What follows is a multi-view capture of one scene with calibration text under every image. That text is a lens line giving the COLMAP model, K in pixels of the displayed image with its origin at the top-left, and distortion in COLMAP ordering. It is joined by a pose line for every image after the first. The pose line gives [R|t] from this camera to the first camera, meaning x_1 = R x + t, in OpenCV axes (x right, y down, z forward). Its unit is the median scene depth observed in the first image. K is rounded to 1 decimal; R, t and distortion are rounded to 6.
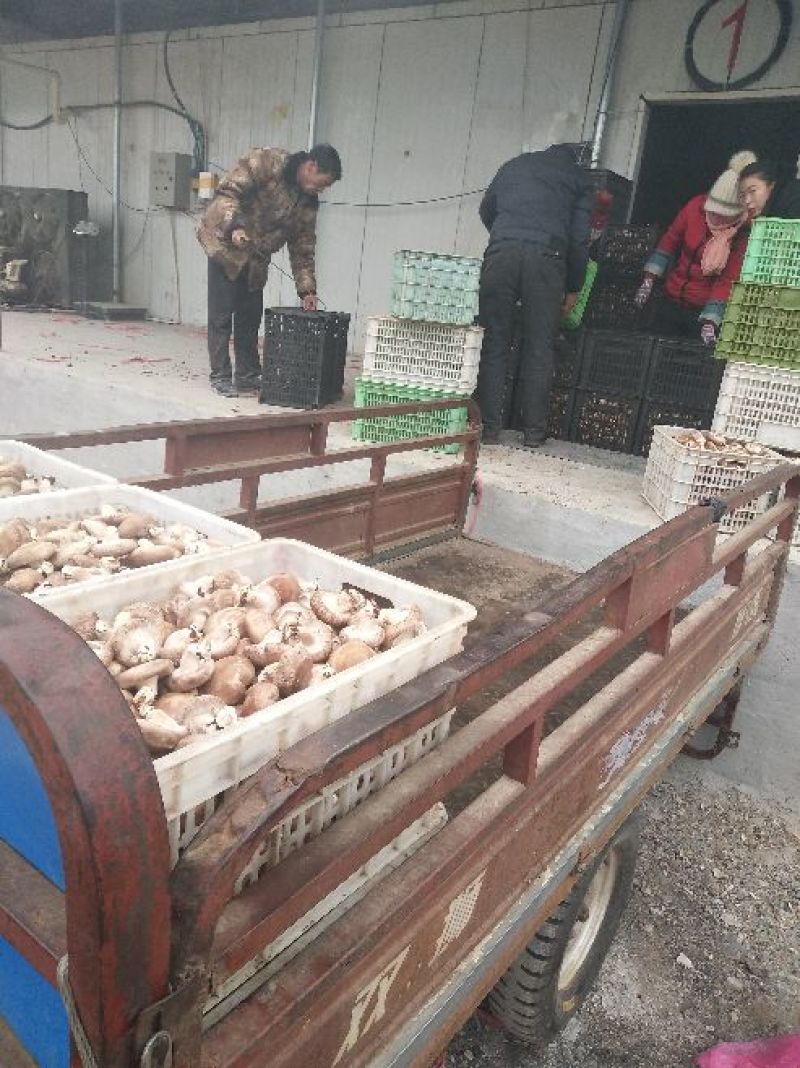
lens RADIAL K [[822.8, 0, 399.3], [0, 822.8, 513.3], [0, 0, 1]] dist [0.068495, -0.114614]
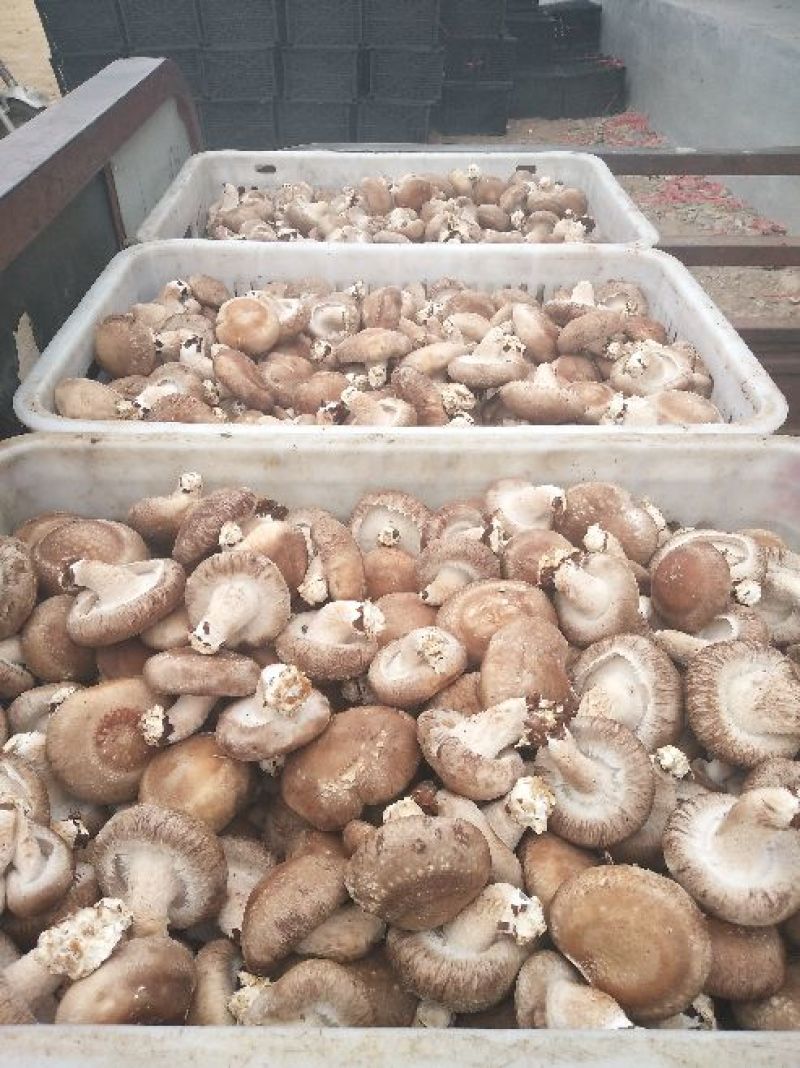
lens RADIAL K [[822.8, 0, 400.7], [0, 822.8, 513.6], [0, 0, 1]] dist [0.073660, -0.118422]
pose [[0.599152, 0.393325, -0.697361, 0.036434], [-0.157079, 0.911830, 0.379332, -0.048292], [0.785075, -0.117737, 0.608107, 0.381218]]
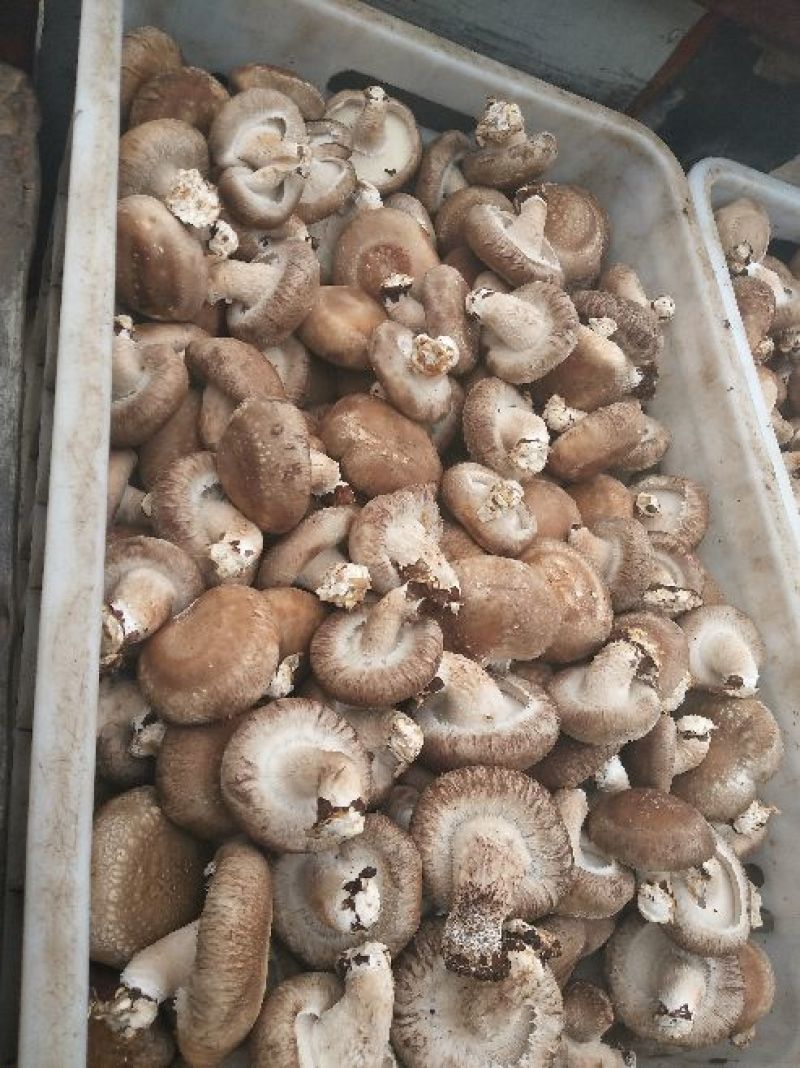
lens RADIAL K [[843.0, 0, 396.3], [0, 843.0, 521.4], [0, 0, 1]] dist [0.078650, -0.137819]
pose [[-0.585502, 0.434656, -0.684297, 0.064882], [-0.678492, 0.199222, 0.707078, -0.063573], [0.443663, 0.878285, 0.178266, 0.479405]]
